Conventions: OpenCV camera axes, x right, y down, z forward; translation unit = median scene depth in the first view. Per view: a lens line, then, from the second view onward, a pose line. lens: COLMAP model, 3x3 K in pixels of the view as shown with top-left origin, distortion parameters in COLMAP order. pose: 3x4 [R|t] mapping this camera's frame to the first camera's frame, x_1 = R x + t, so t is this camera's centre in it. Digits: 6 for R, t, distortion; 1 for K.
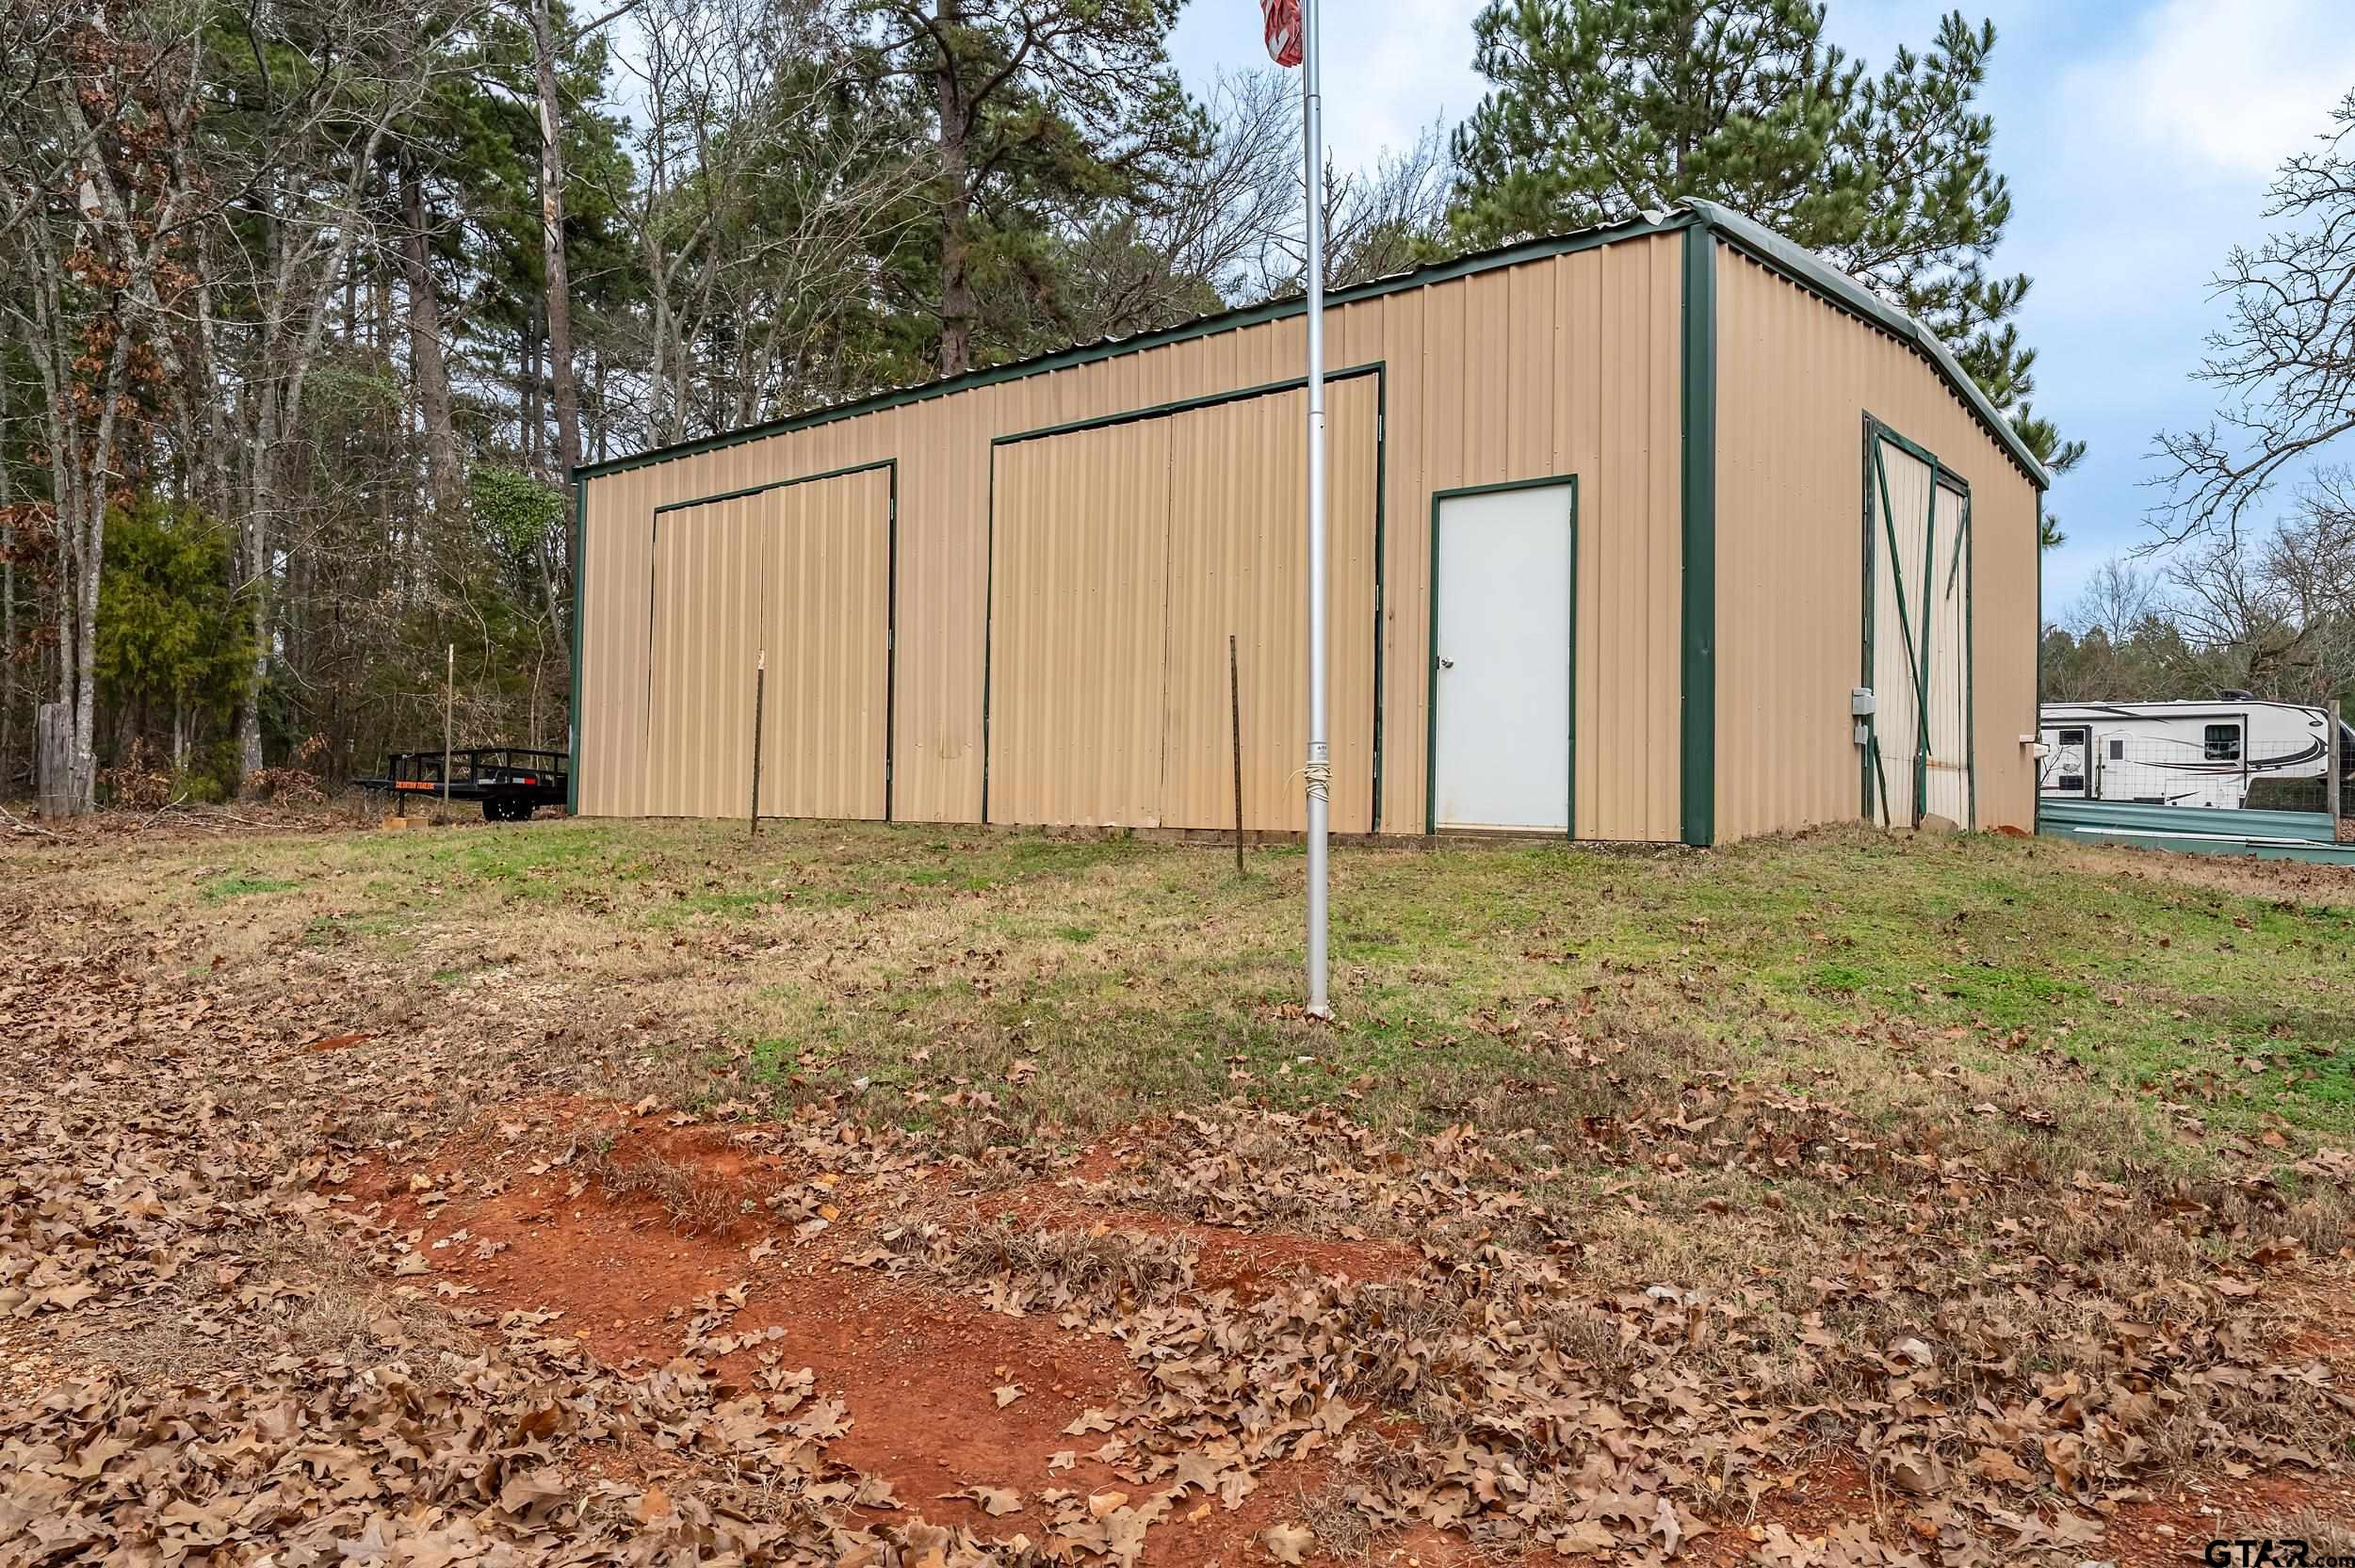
lens RADIAL K [[1577.5, 0, 1180.1], [0, 1577.5, 785.9], [0, 0, 1]] dist [-0.002112, 0.003413]
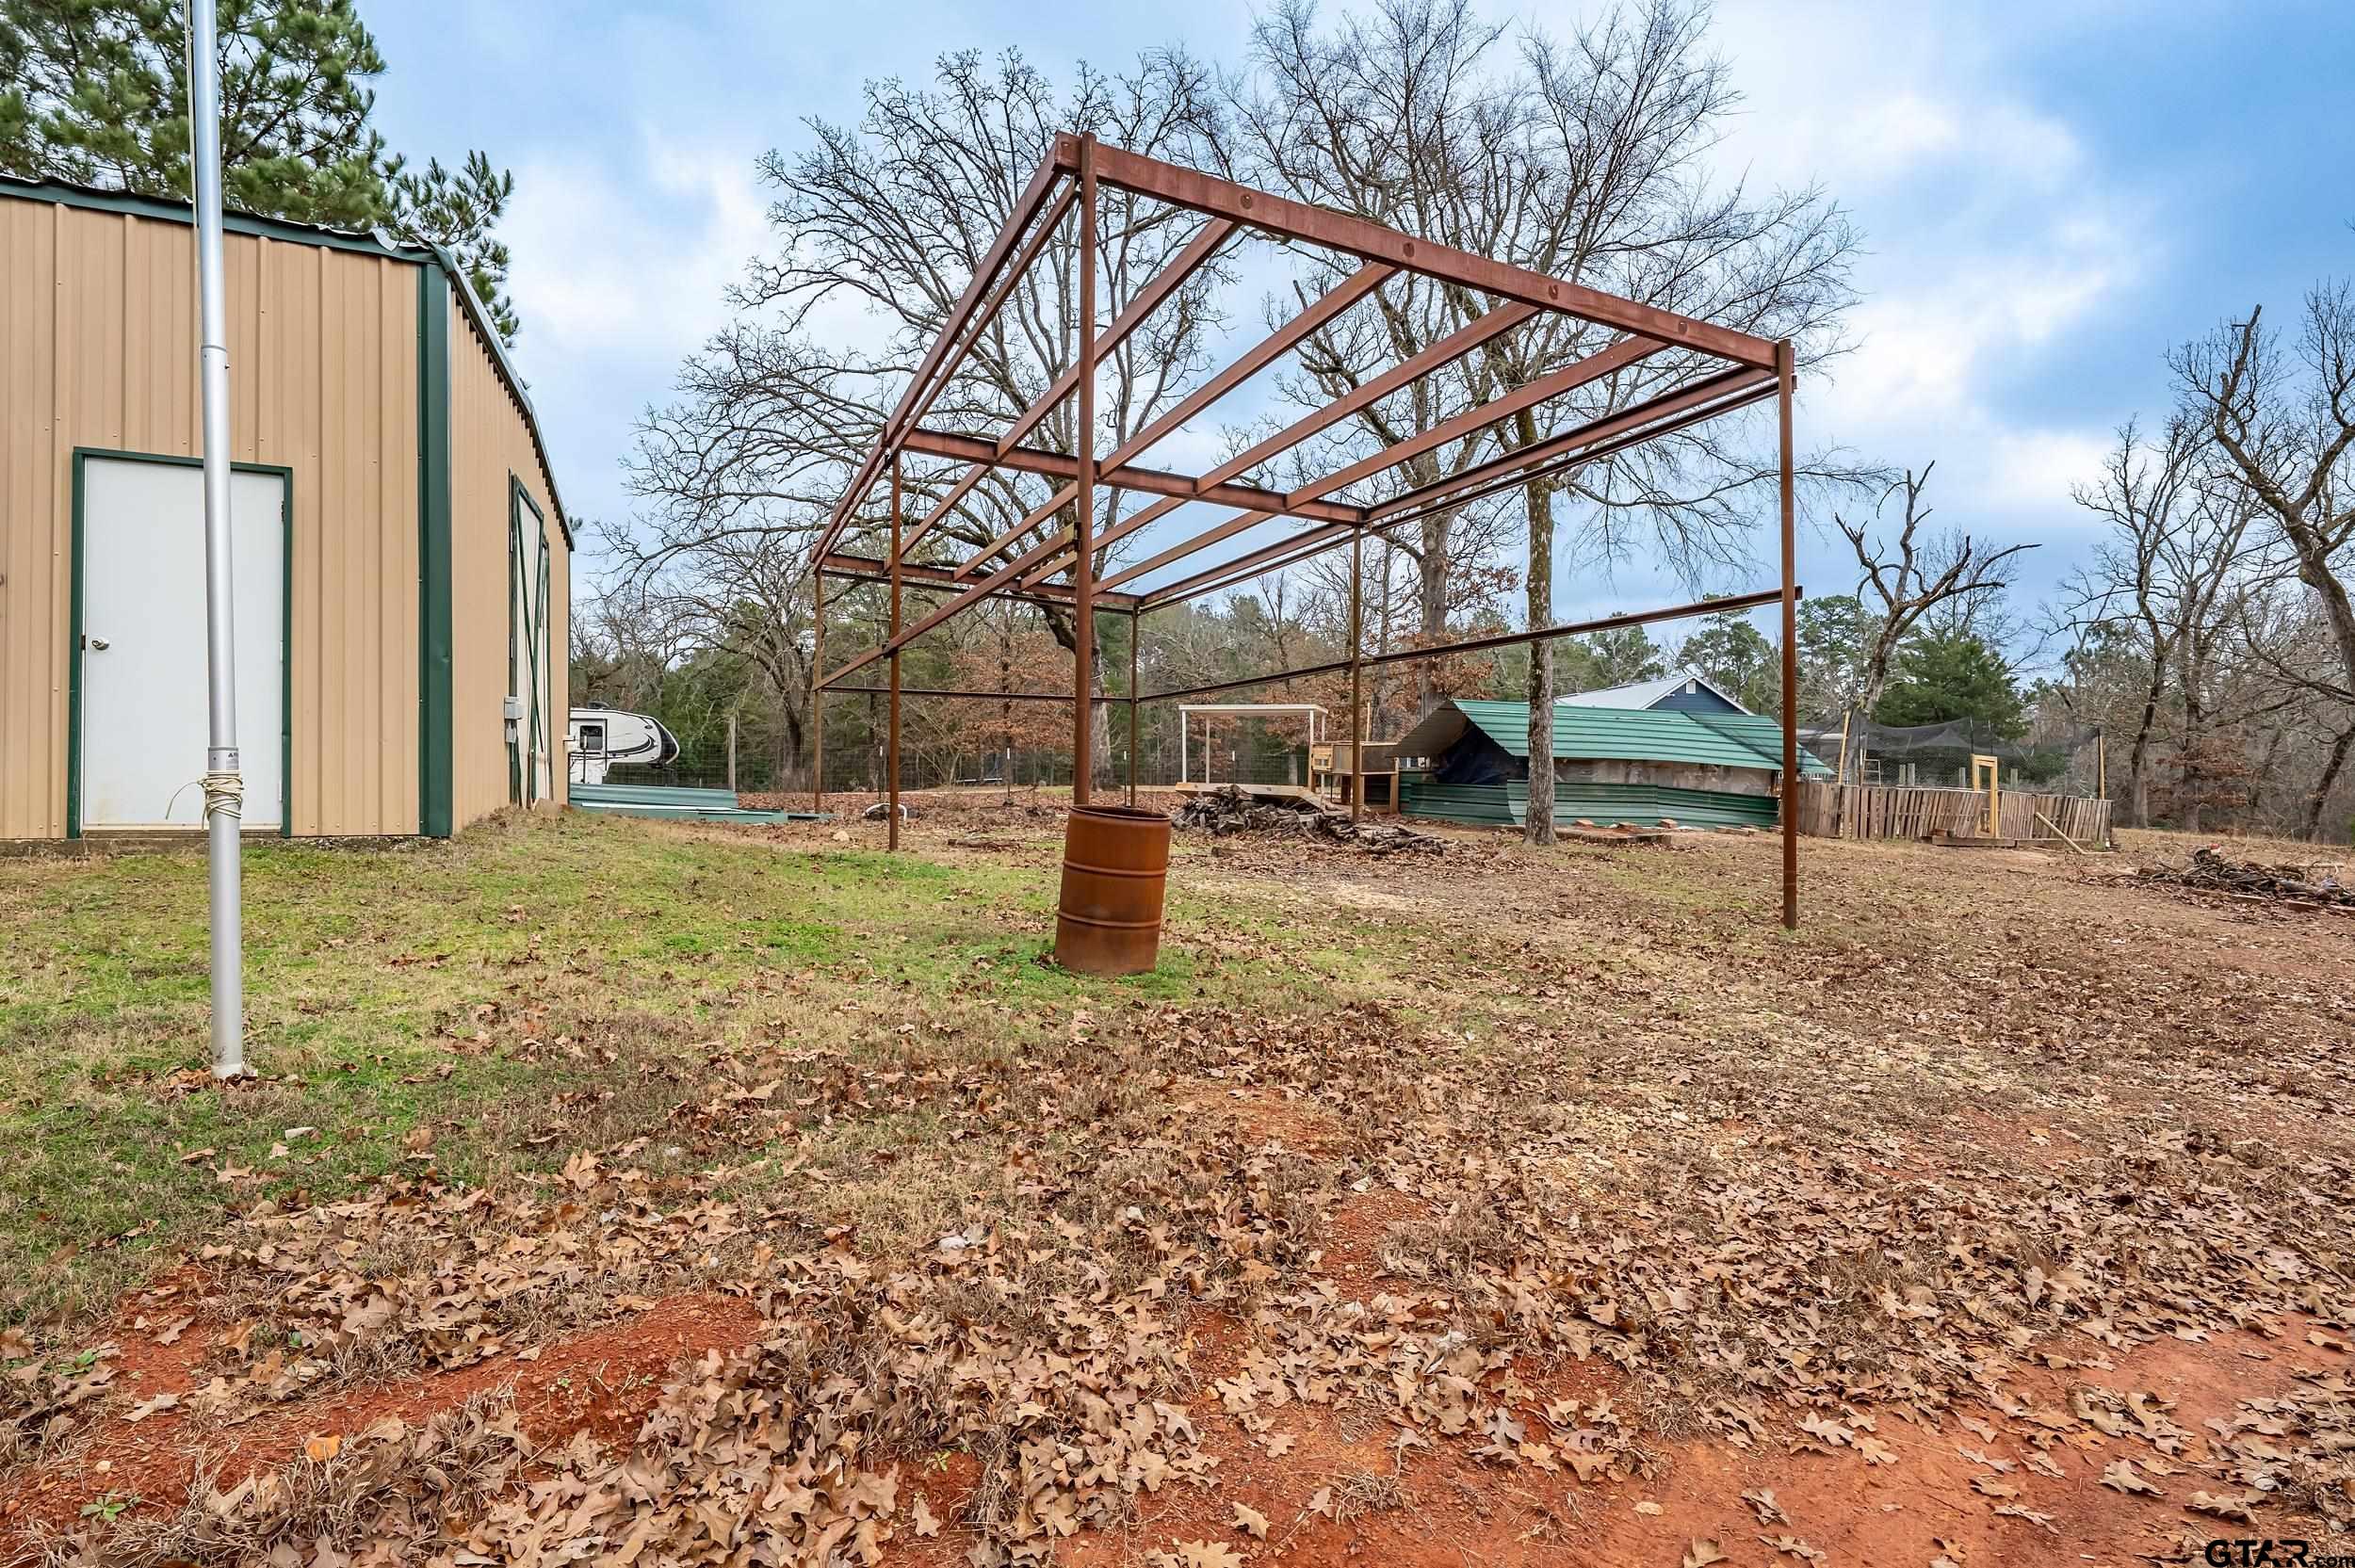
lens RADIAL K [[1141.1, 0, 1178.7], [0, 1141.1, 782.3], [0, 0, 1]] dist [0.005268, -0.002044]
pose [[0.447608, -0.008237, 0.894192, -0.134896], [-0.006707, 0.999899, 0.012568, -0.012211], [-0.894205, -0.011623, 0.447508, 0.166747]]
